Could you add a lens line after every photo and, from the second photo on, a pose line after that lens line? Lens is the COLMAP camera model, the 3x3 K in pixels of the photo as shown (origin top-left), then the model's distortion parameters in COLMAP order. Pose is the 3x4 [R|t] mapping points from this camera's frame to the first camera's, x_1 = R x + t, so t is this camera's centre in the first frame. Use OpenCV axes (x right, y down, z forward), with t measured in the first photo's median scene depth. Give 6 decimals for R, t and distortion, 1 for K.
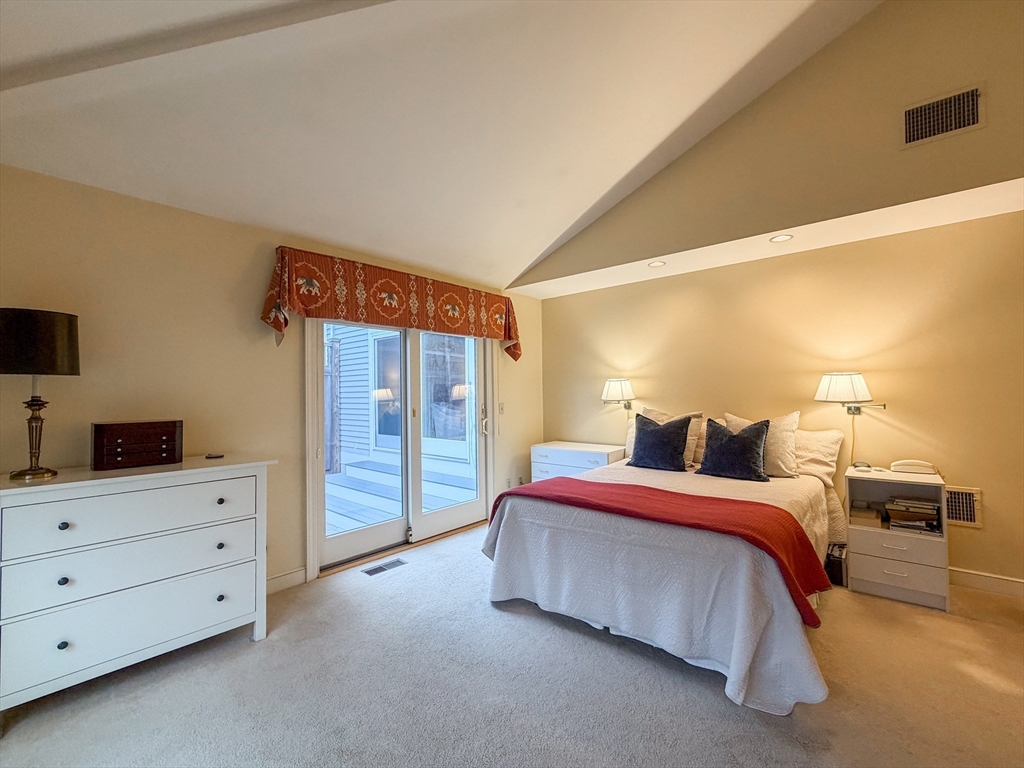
lens RADIAL K [[427.8, 0, 509.7], [0, 427.8, 384.6], [0, 0, 1]] dist [-0.001310, -0.000190]
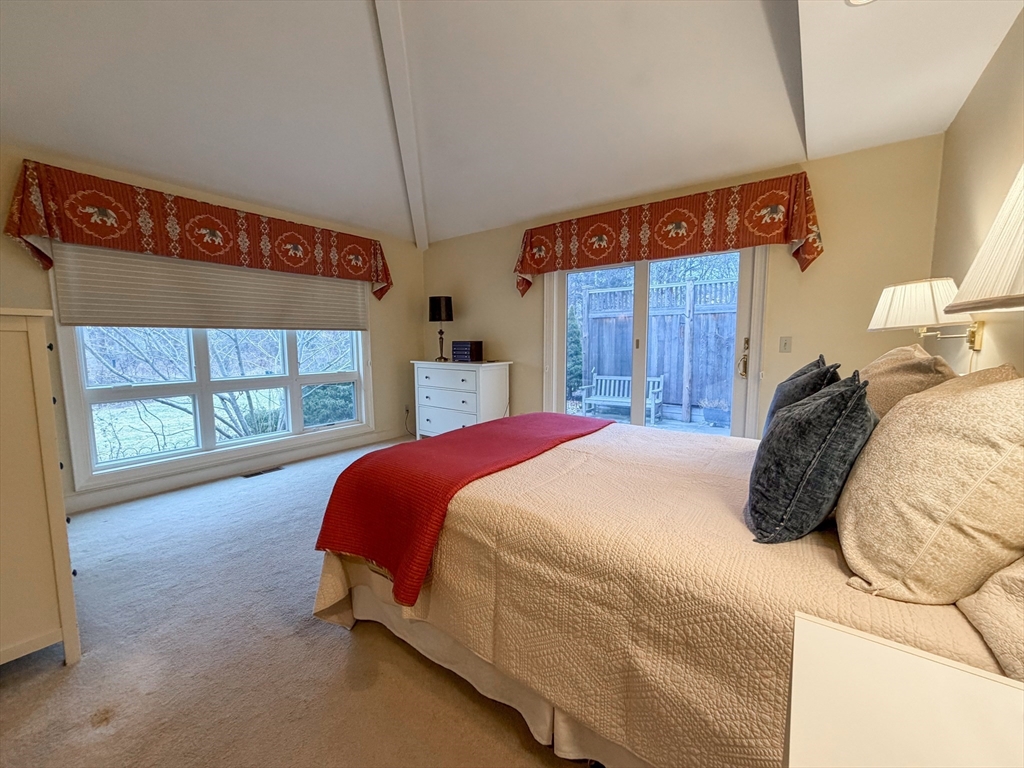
lens RADIAL K [[409.6, 0, 507.6], [0, 409.6, 385.0], [0, 0, 1]] dist [0.000134, 0.000019]
pose [[0.096346, 0.119179, -0.988187, 0.818427], [0.026451, 0.992149, 0.122236, 0.038343], [0.994996, -0.037916, 0.092437, 0.651828]]
